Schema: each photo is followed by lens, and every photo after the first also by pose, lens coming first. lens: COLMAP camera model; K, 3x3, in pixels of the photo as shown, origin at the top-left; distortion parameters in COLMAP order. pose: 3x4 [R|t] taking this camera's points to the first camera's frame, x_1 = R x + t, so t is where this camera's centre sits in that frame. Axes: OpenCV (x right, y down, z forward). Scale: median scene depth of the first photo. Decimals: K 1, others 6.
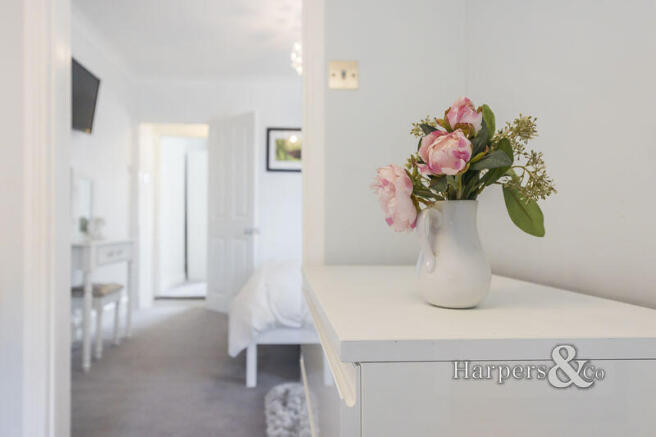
lens RADIAL K [[458.9, 0, 327.8], [0, 458.9, 220.2], [0, 0, 1]] dist [-0.005746, 0.001917]
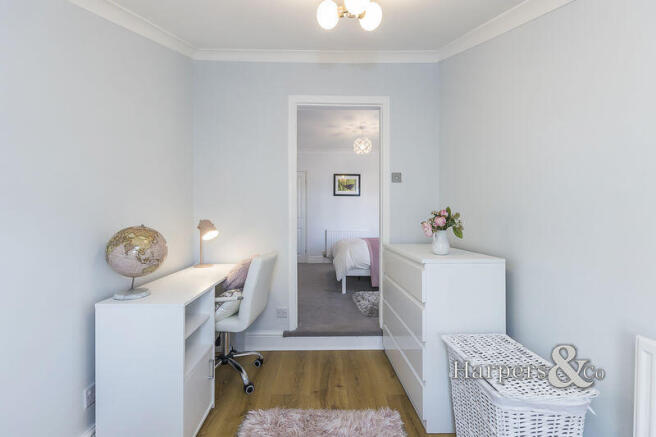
lens RADIAL K [[257.5, 0, 326.5], [0, 257.5, 215.4], [0, 0, 1]] dist [0.002272, 0.000036]
pose [[0.994784, -0.003318, -0.101949, -0.124698], [0.003005, 0.999990, -0.003224, -0.038652], [0.101959, 0.002900, 0.994784, -0.345992]]
